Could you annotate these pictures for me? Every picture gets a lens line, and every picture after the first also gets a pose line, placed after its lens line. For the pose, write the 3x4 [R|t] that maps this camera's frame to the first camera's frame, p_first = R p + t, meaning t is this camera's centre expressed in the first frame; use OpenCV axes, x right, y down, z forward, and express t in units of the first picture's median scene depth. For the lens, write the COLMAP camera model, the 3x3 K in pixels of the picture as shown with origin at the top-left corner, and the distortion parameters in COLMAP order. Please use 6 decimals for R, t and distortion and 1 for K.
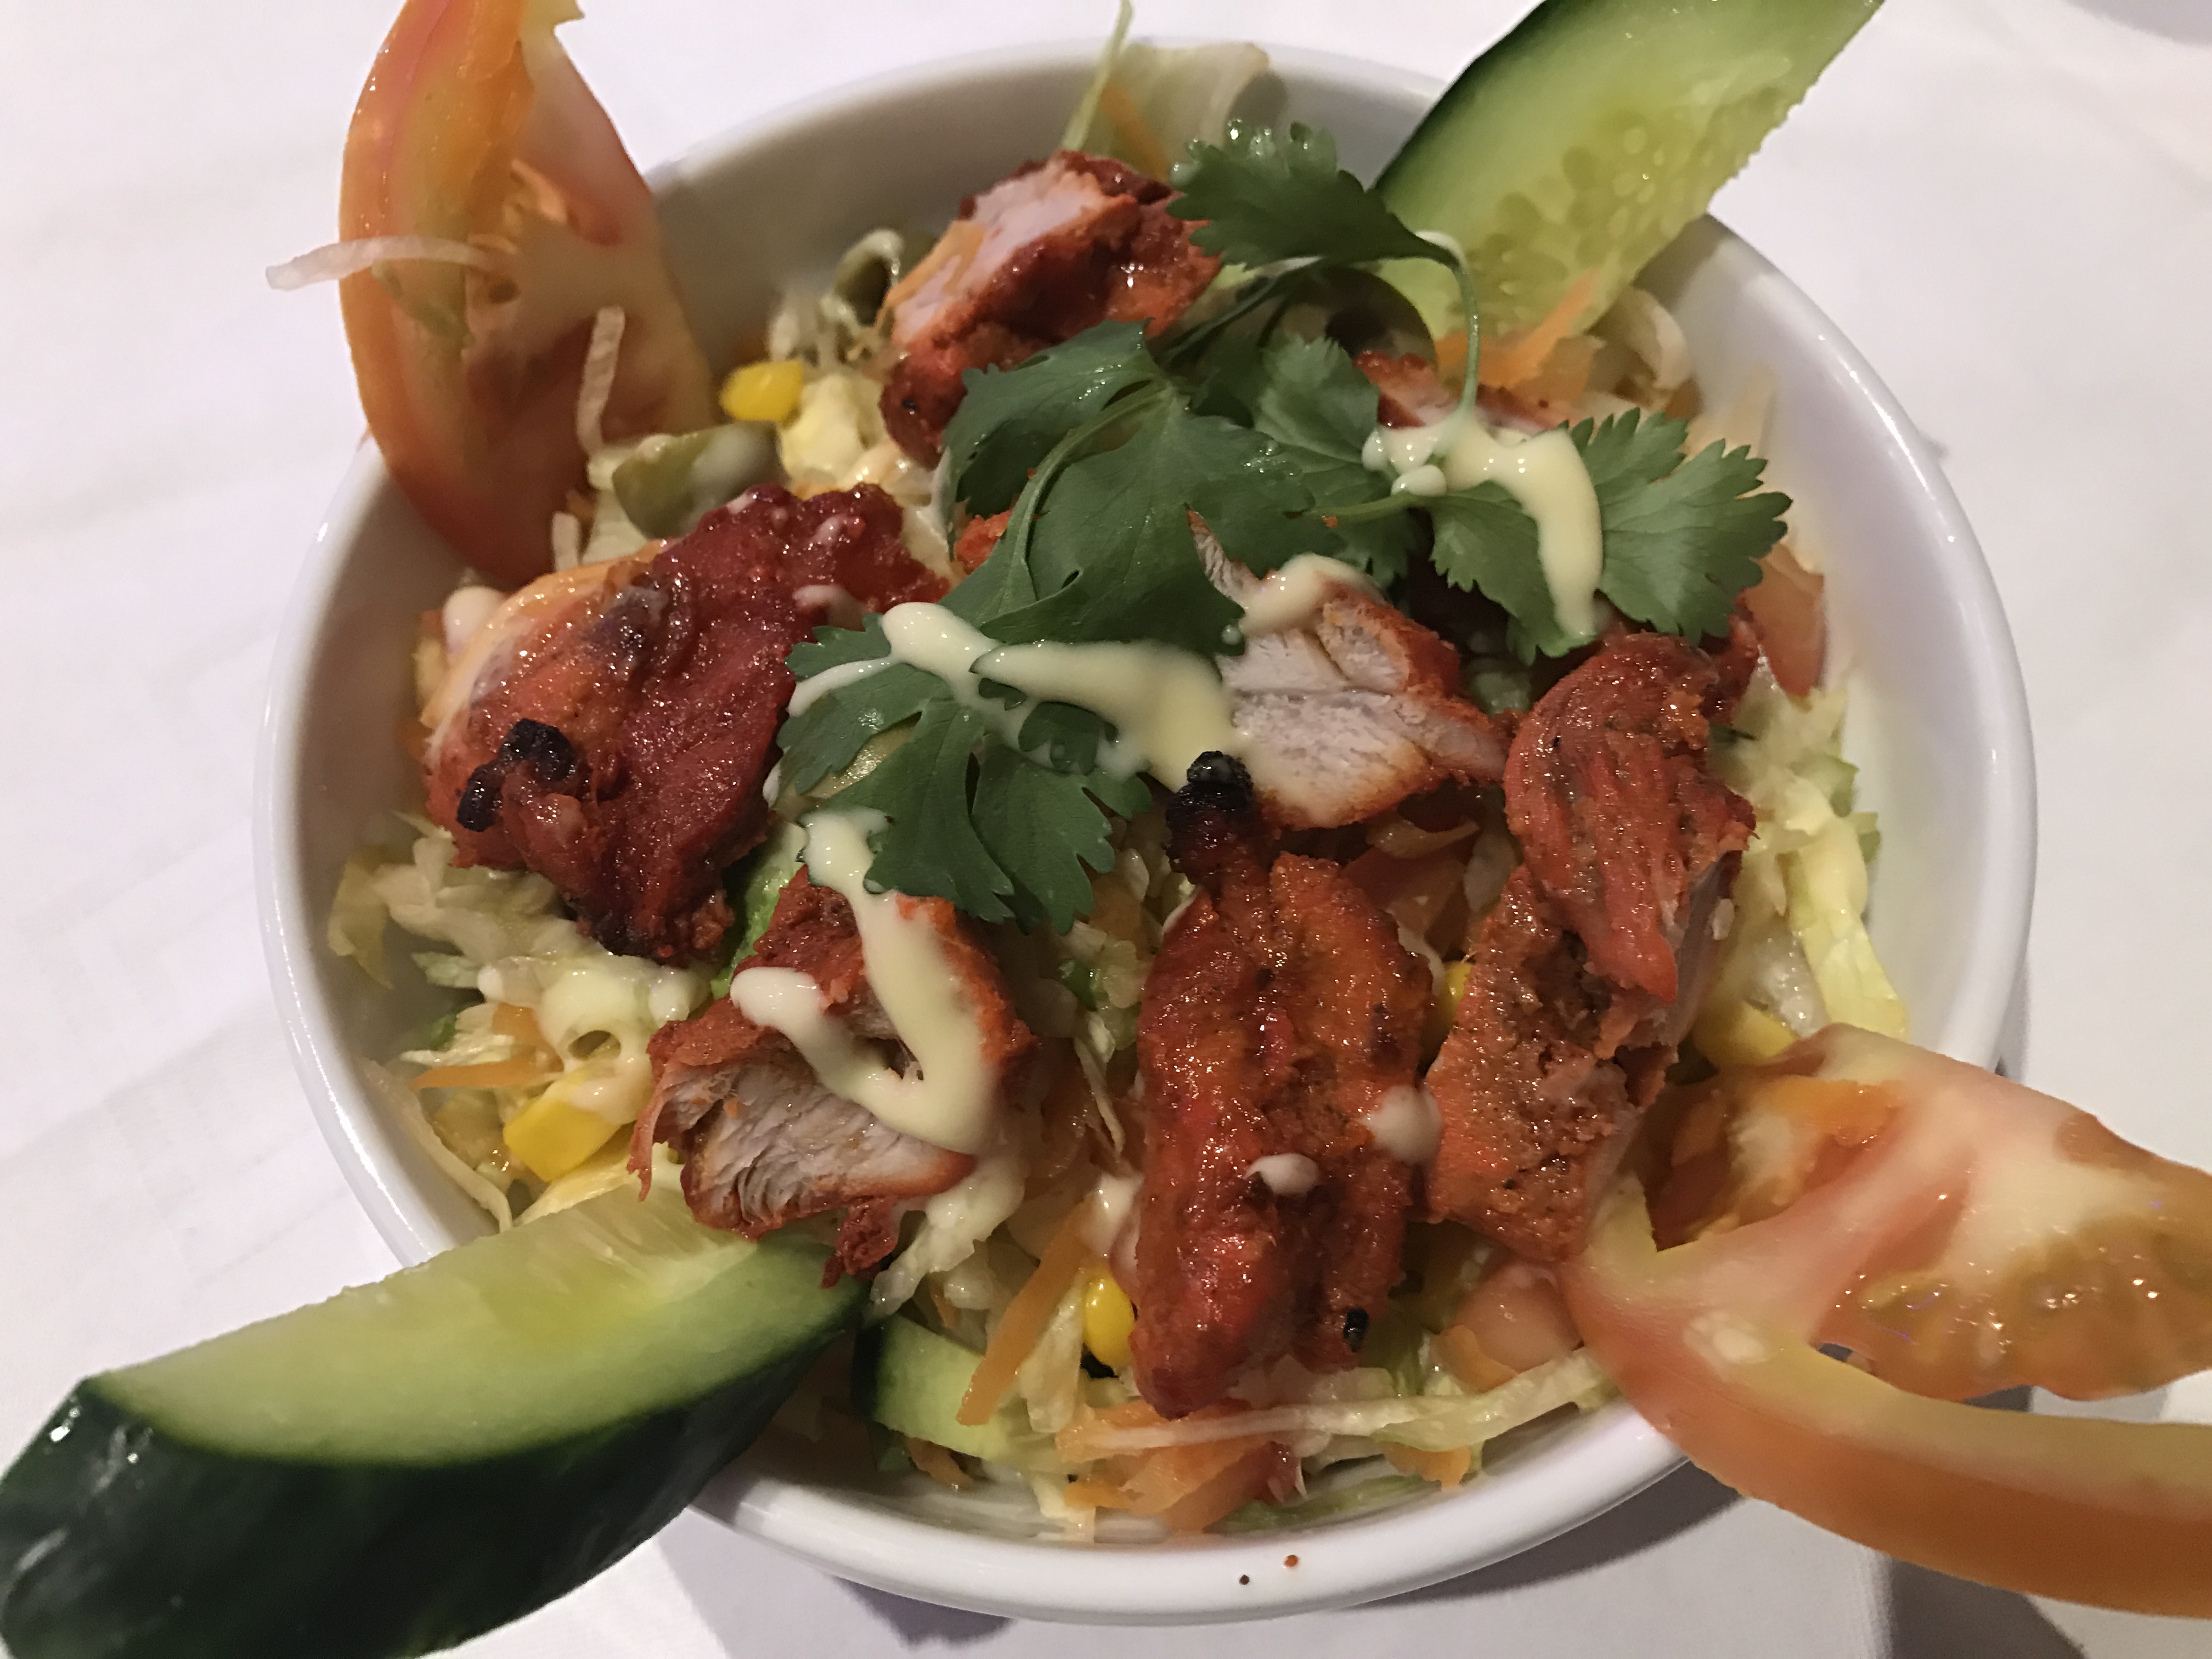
lens RADIAL K [[1809.3, 0, 1116.2], [0, 1809.3, 832.2], [0, 0, 1]] dist [0.053647, -0.138906]
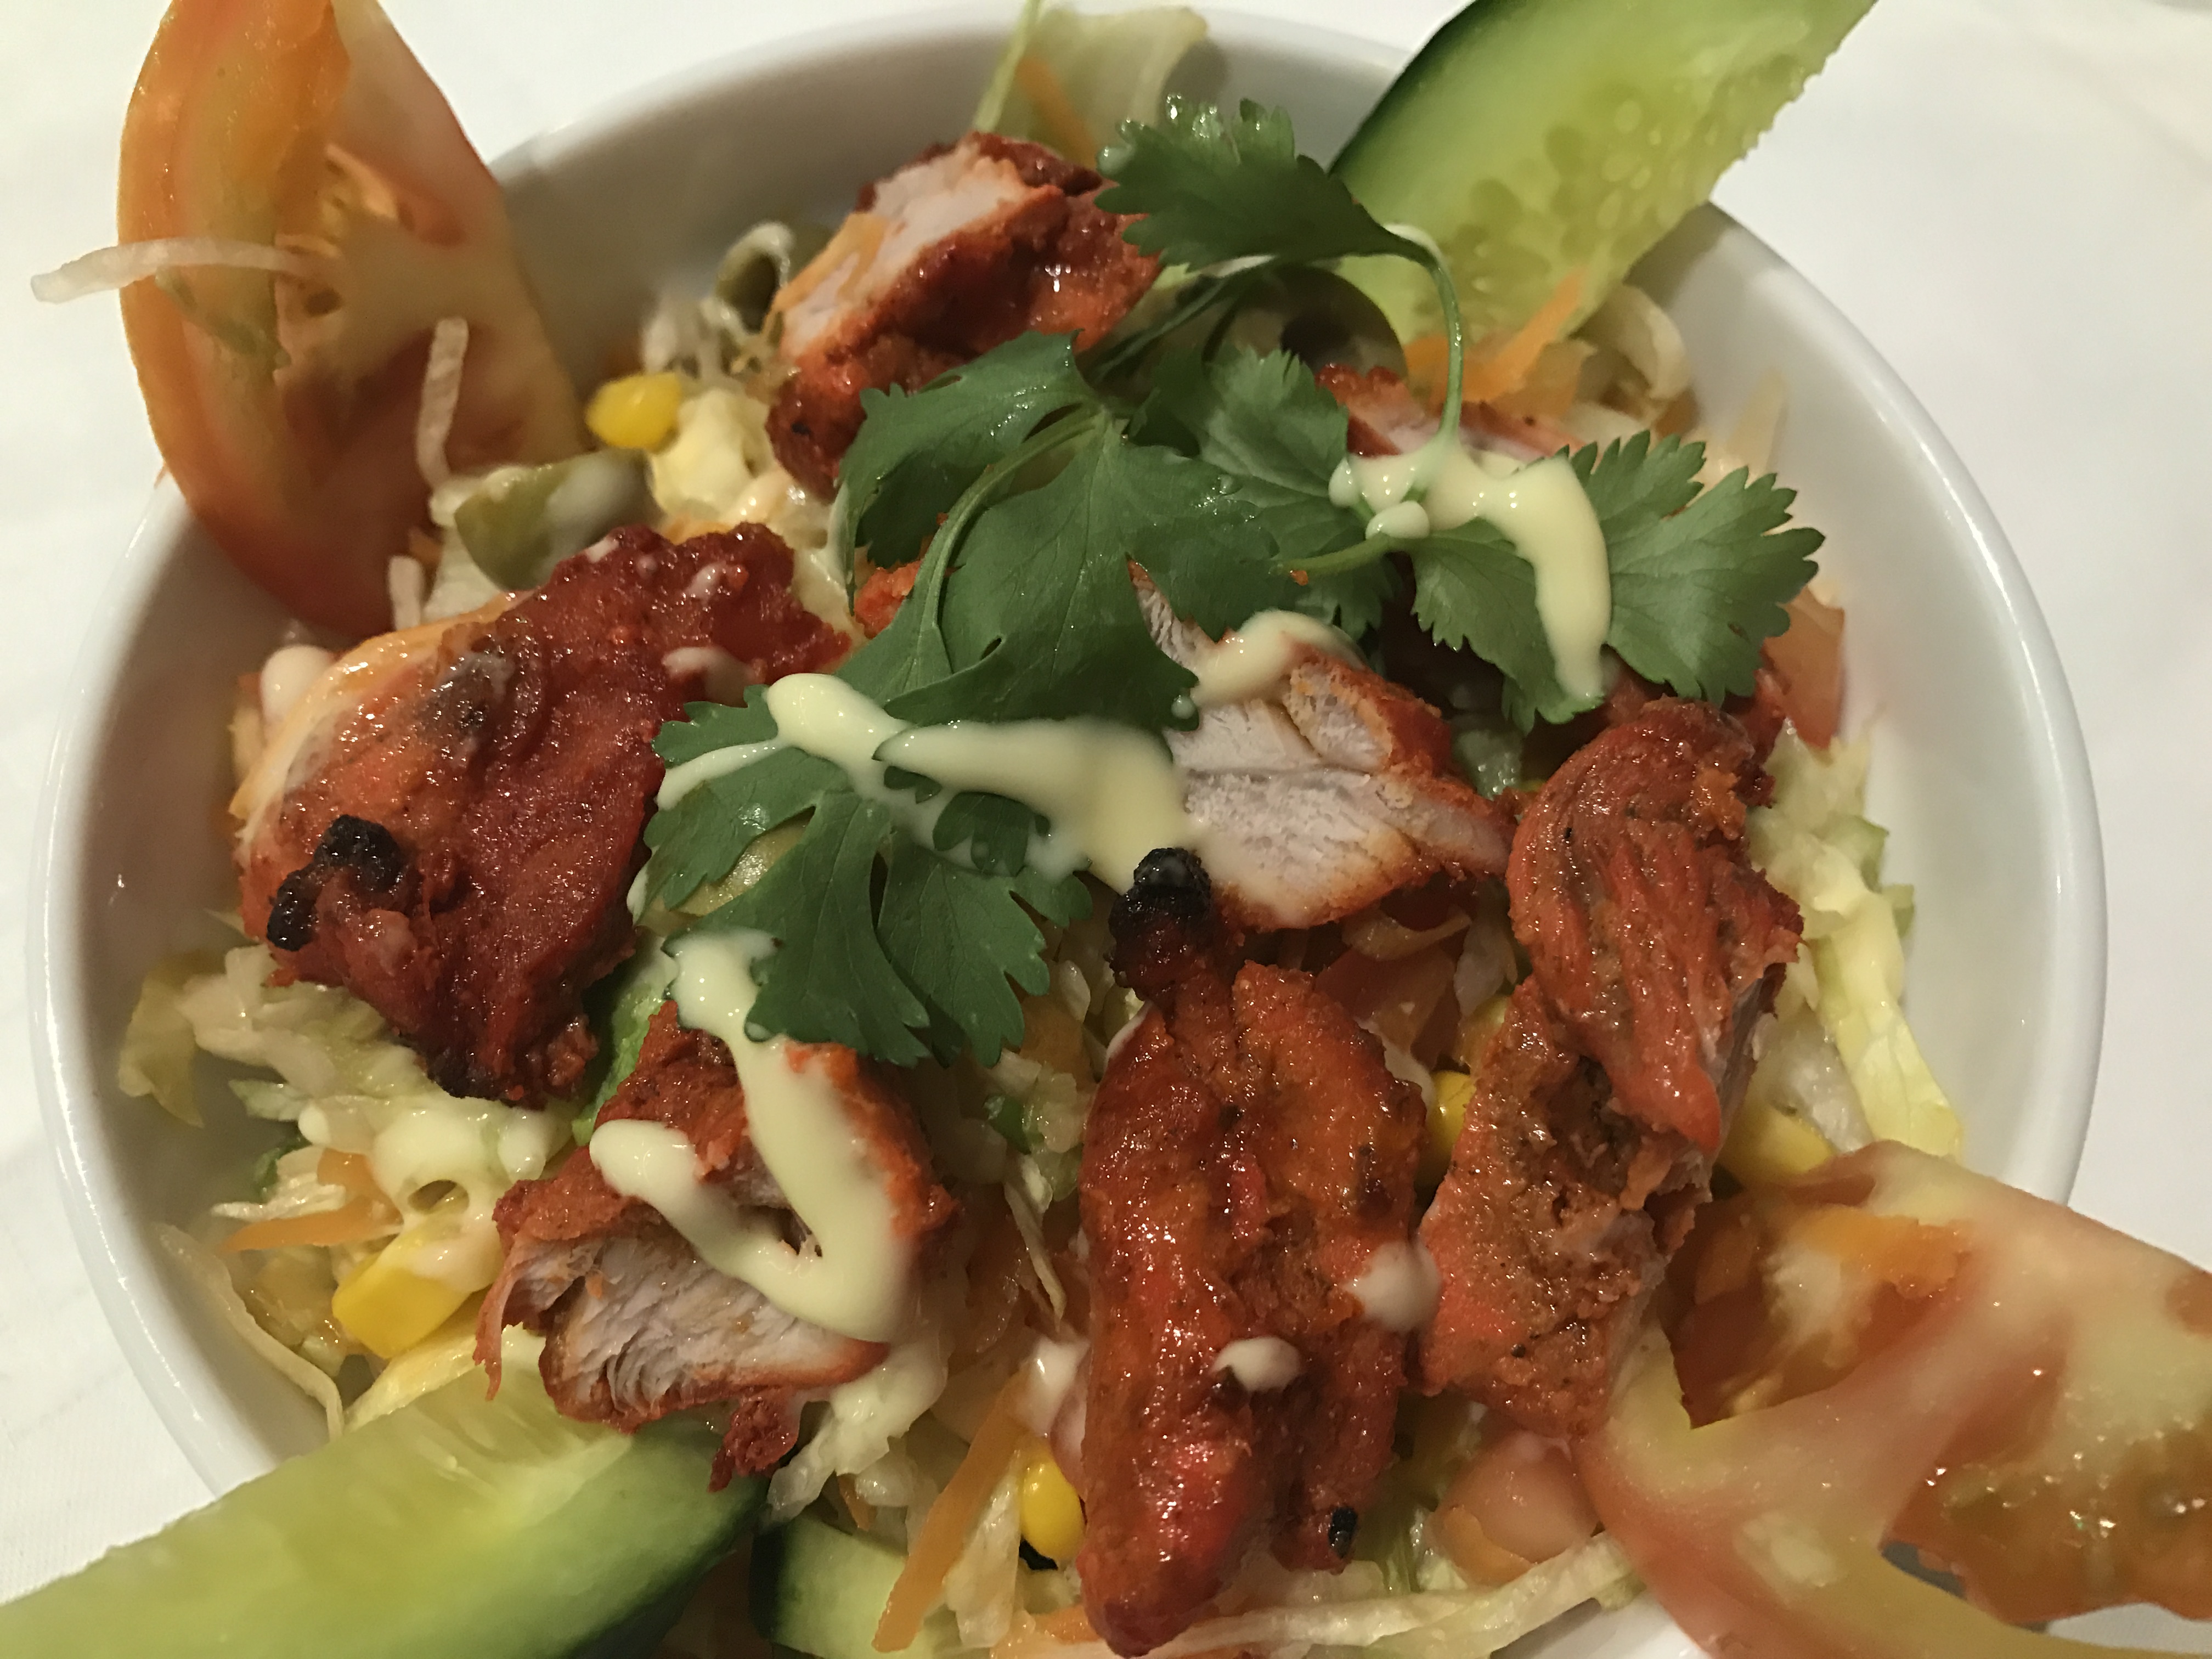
lens RADIAL K [[1811.5, 0, 1096.9], [0, 1811.5, 829.1], [0, 0, 1]] dist [0.005165, -0.015243]
pose [[0.999439, -0.016333, 0.029234, -0.001871], [0.015959, 0.999788, 0.012996, -0.061959], [-0.029440, -0.012522, 0.999488, 0.152455]]
